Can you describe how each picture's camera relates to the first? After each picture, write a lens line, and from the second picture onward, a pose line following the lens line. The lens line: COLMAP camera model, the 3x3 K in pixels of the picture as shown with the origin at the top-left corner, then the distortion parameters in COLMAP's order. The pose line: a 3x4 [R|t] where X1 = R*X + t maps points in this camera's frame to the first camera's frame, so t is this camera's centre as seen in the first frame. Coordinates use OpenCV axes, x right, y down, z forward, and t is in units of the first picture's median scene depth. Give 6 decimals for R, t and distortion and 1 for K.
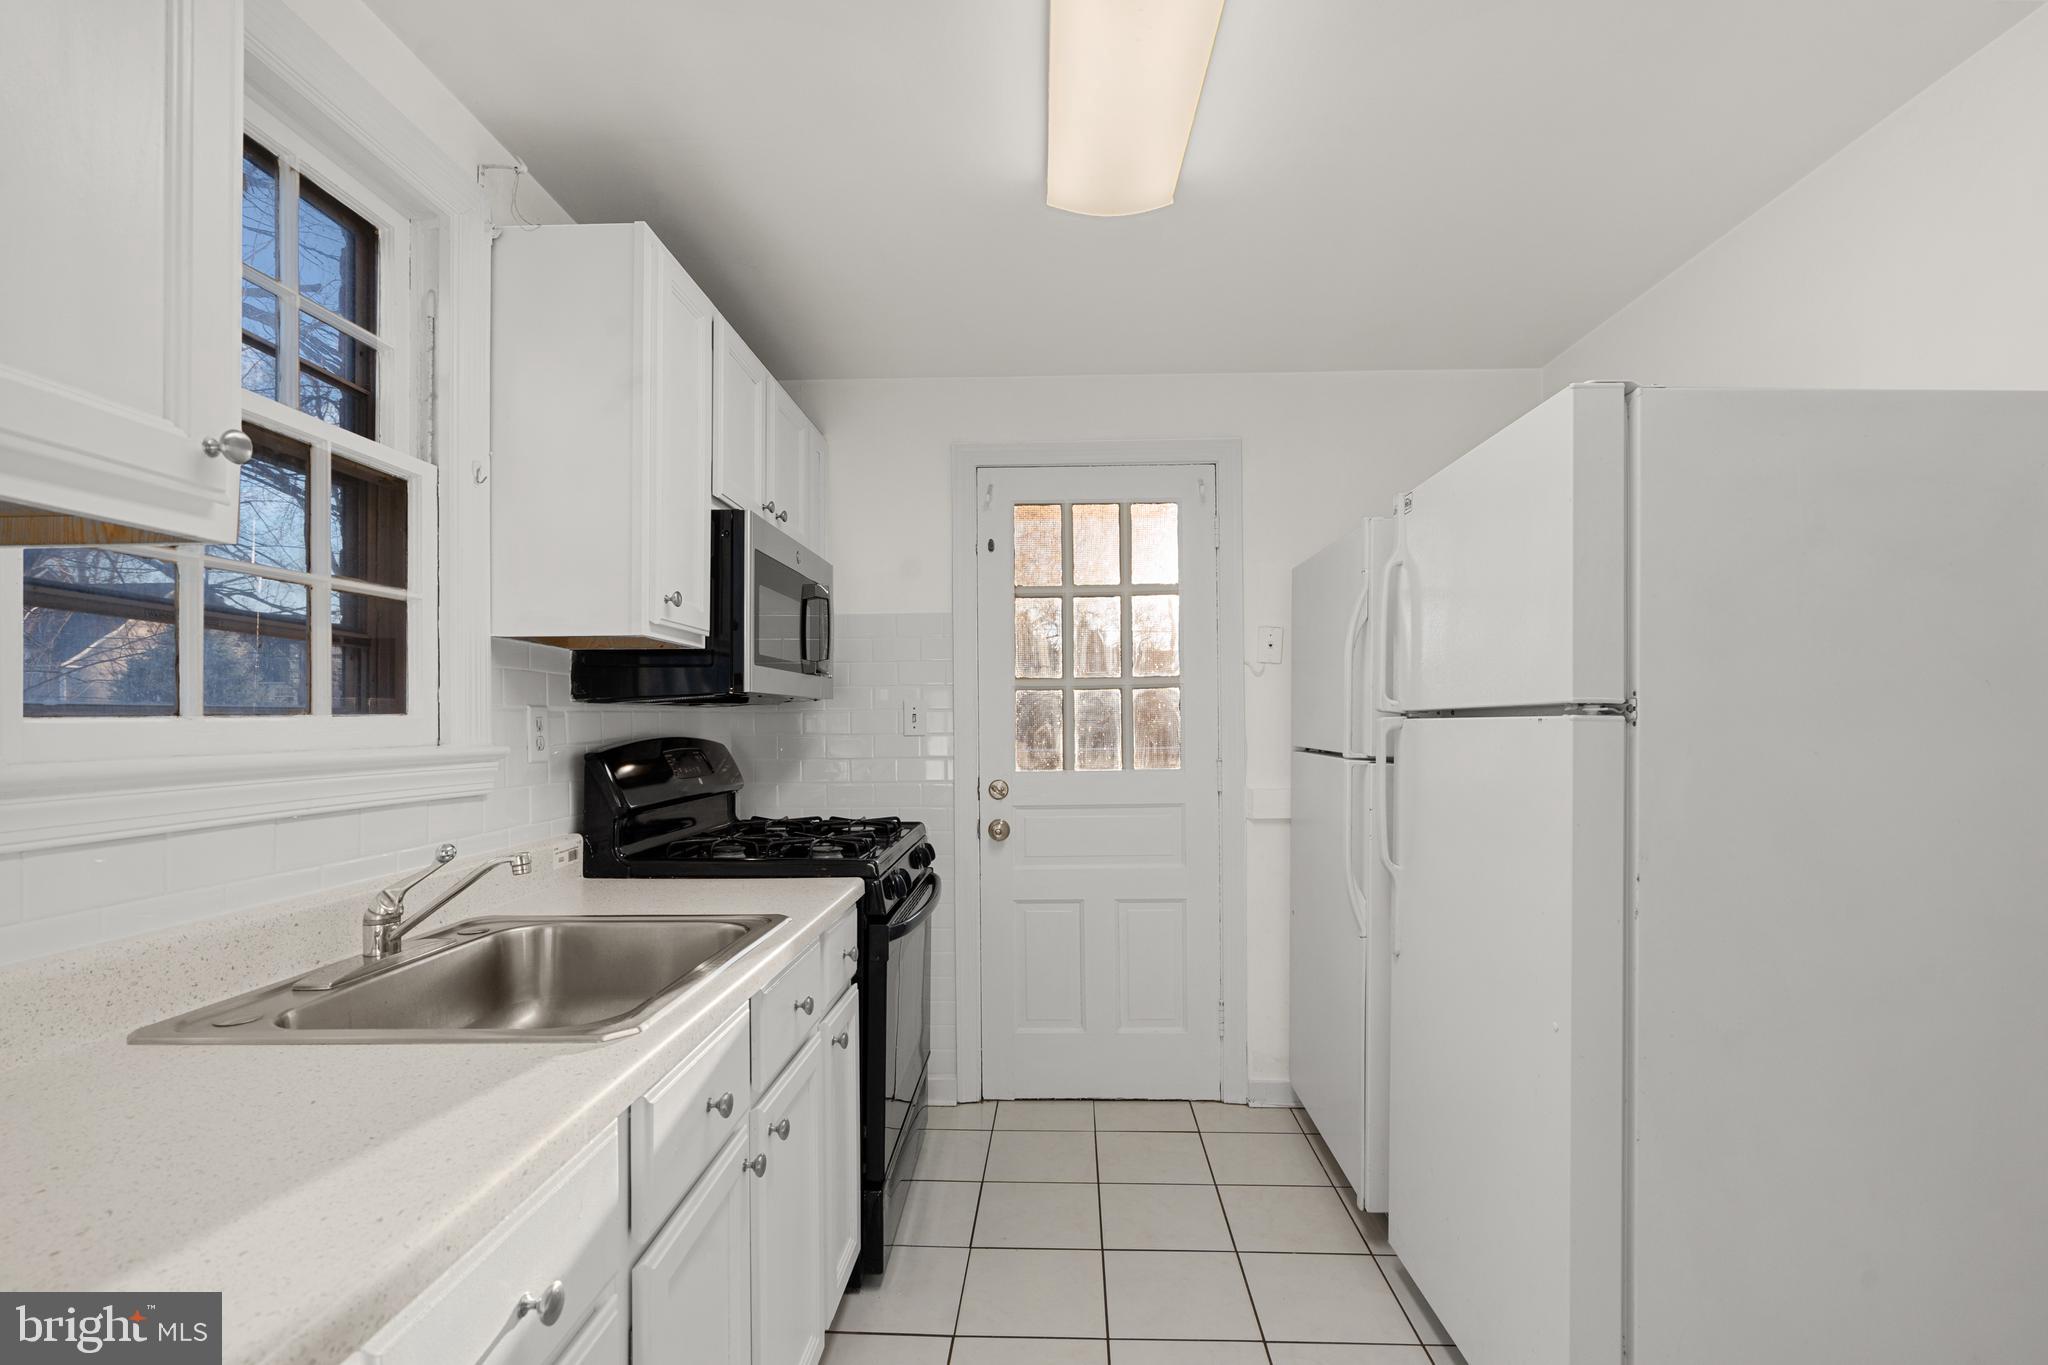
lens RADIAL K [[948.6, 0, 1041.7], [0, 948.6, 709.7], [0, 0, 1]] dist [-0.003198, 0.001799]
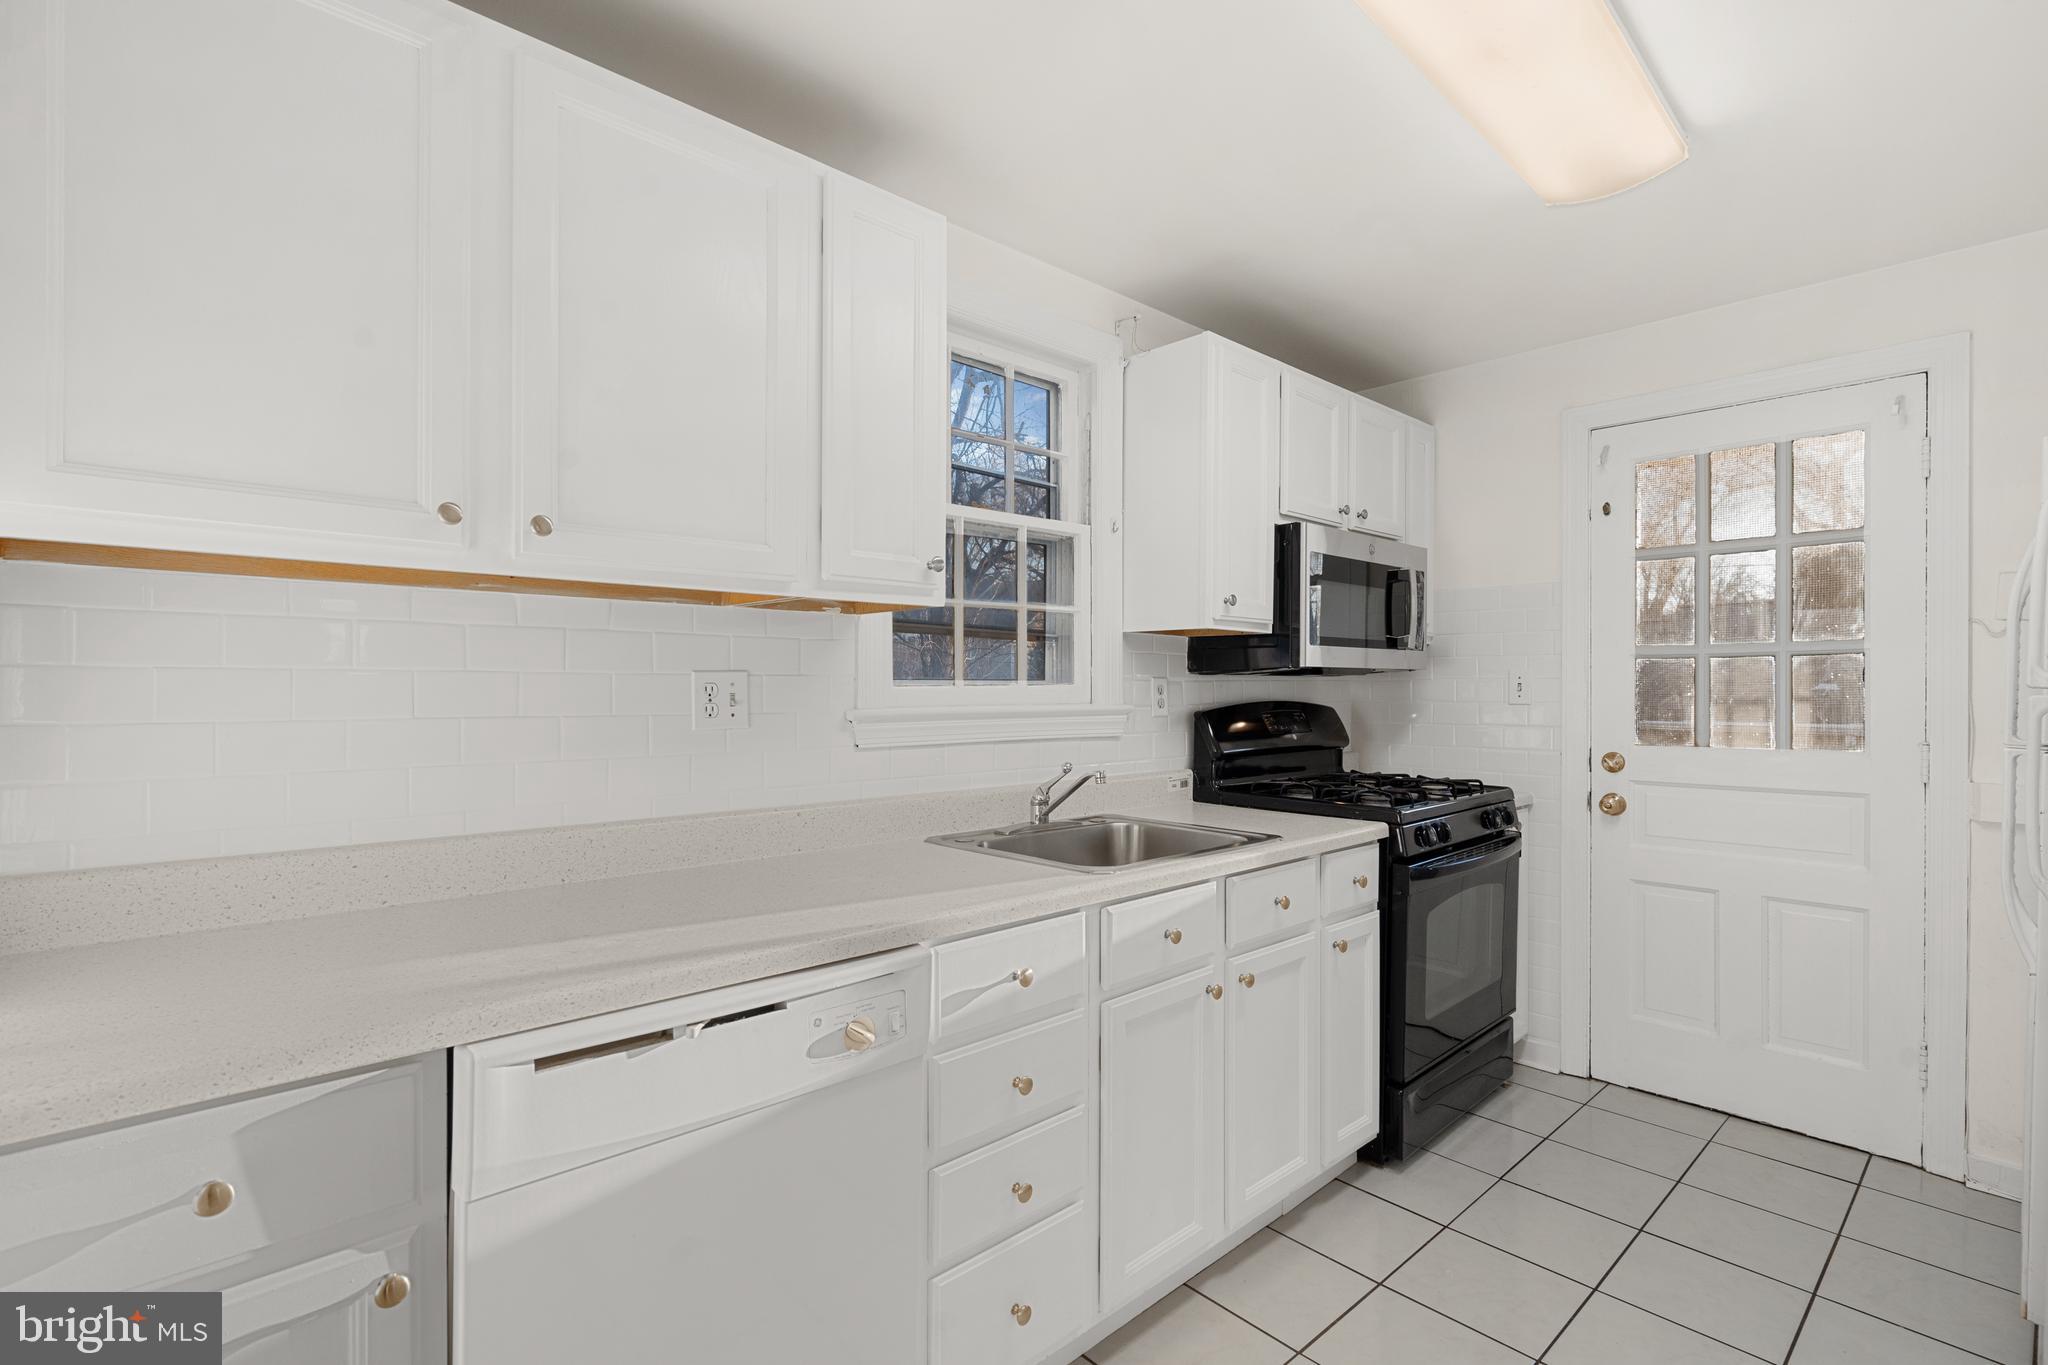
lens RADIAL K [[948.6, 0, 1022.0], [0, 948.6, 685.1], [0, 0, 1]] dist [-0.003198, 0.001799]
pose [[0.705881, 0.009779, -0.708263, 0.319142], [0.000271, 0.999901, 0.014076, -0.011871], [0.708330, -0.010128, 0.705809, -0.154240]]
